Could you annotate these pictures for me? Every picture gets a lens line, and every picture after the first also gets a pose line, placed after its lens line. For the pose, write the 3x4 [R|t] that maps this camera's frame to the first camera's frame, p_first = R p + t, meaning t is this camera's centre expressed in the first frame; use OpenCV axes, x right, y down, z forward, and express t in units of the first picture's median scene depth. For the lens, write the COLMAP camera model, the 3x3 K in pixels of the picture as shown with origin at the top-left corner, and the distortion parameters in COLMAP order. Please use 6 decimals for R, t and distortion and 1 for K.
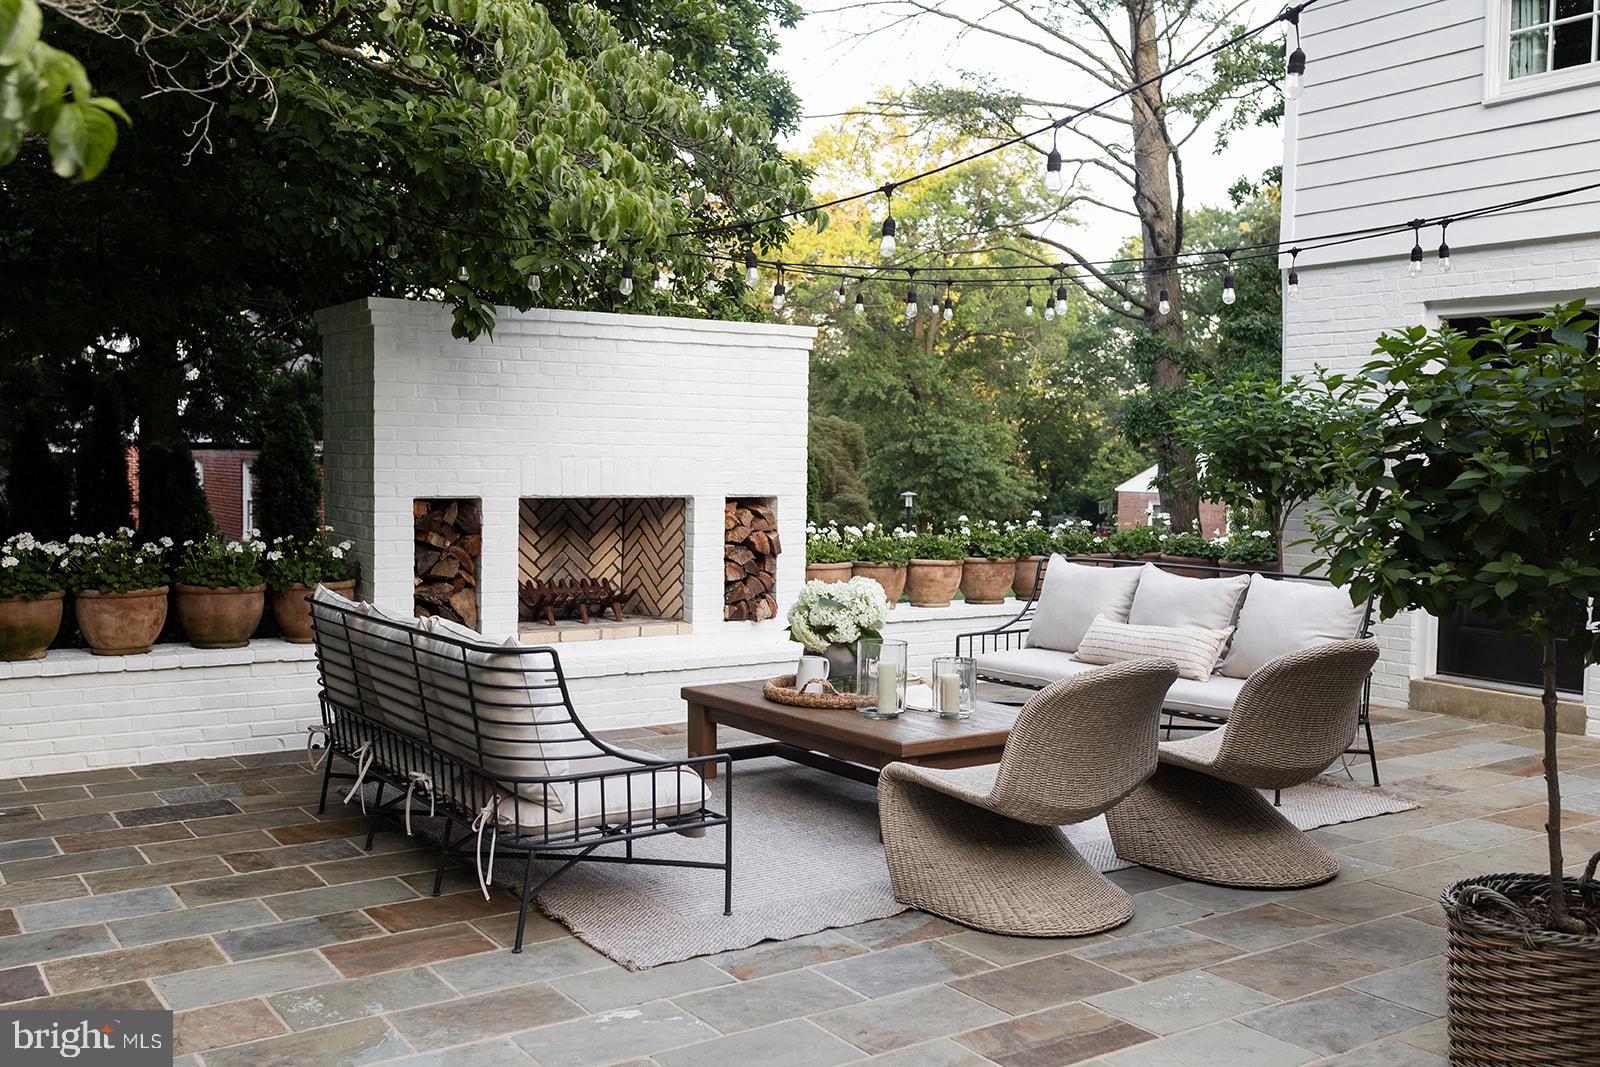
lens RADIAL K [[1510.6, 0, 800.0], [0, 1510.6, 533.5], [0, 0, 1]] dist [-0.005680, 0.008810]
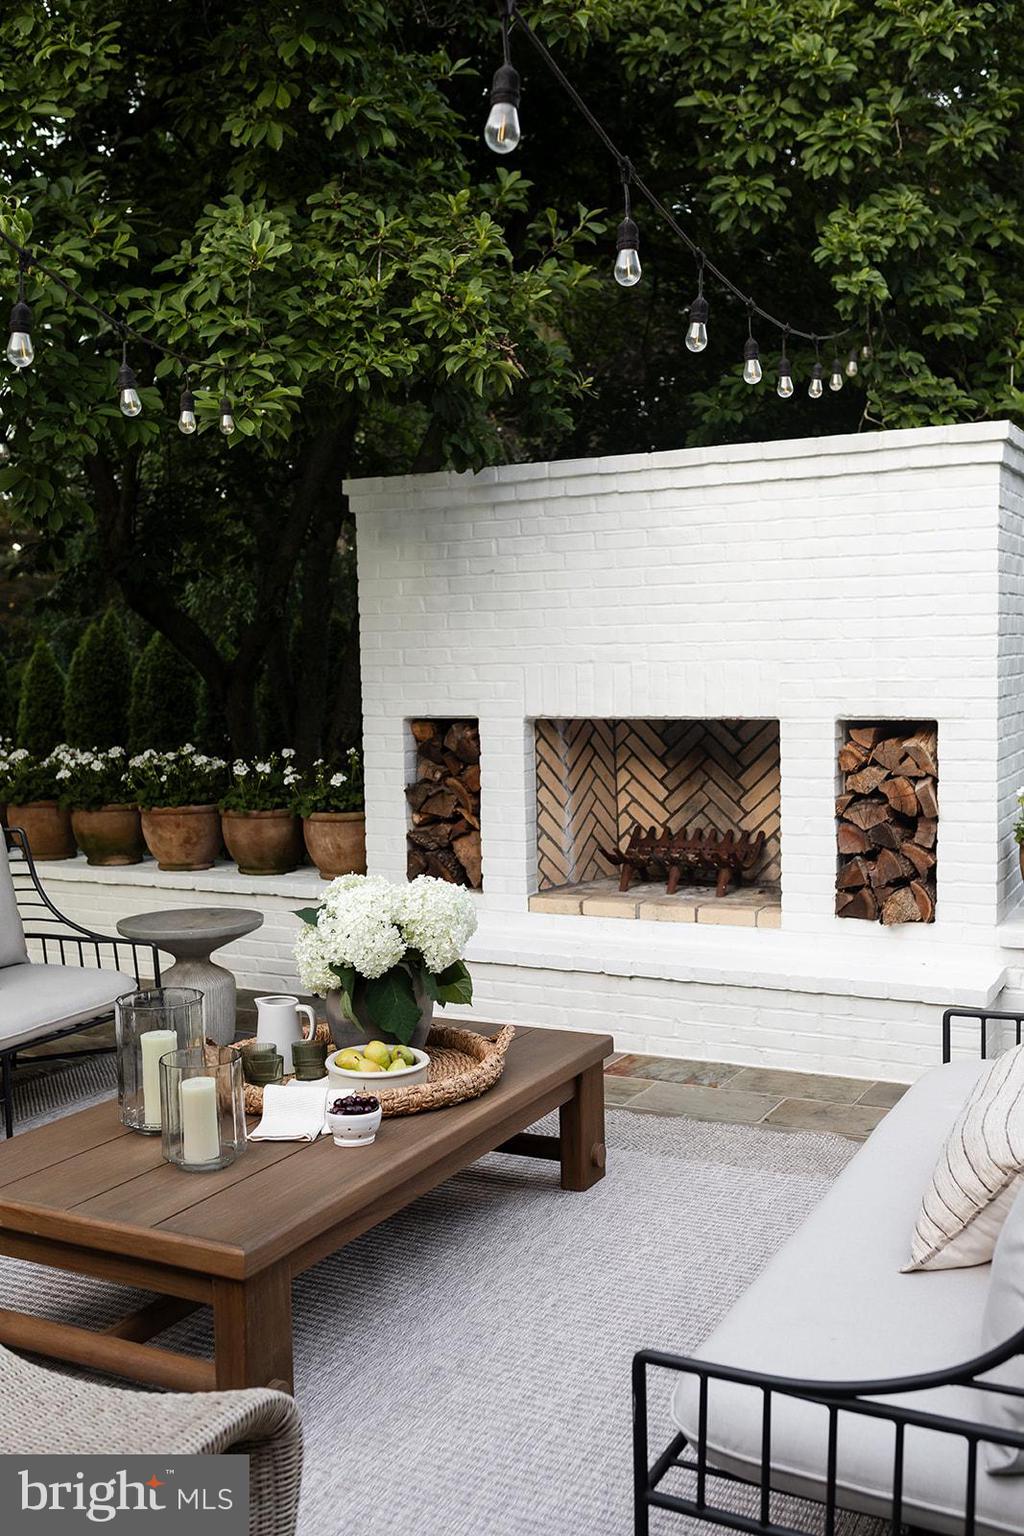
lens RADIAL K [[1450.2, 0, 512.0], [0, 1450.2, 768.0], [0, 0, 1]] dist [-0.005680, 0.008810]
pose [[0.483651, 0.046772, -0.874010, 0.412775], [-0.017002, 0.998885, 0.044047, -0.028320], [0.875096, -0.006443, 0.483907, 0.591755]]
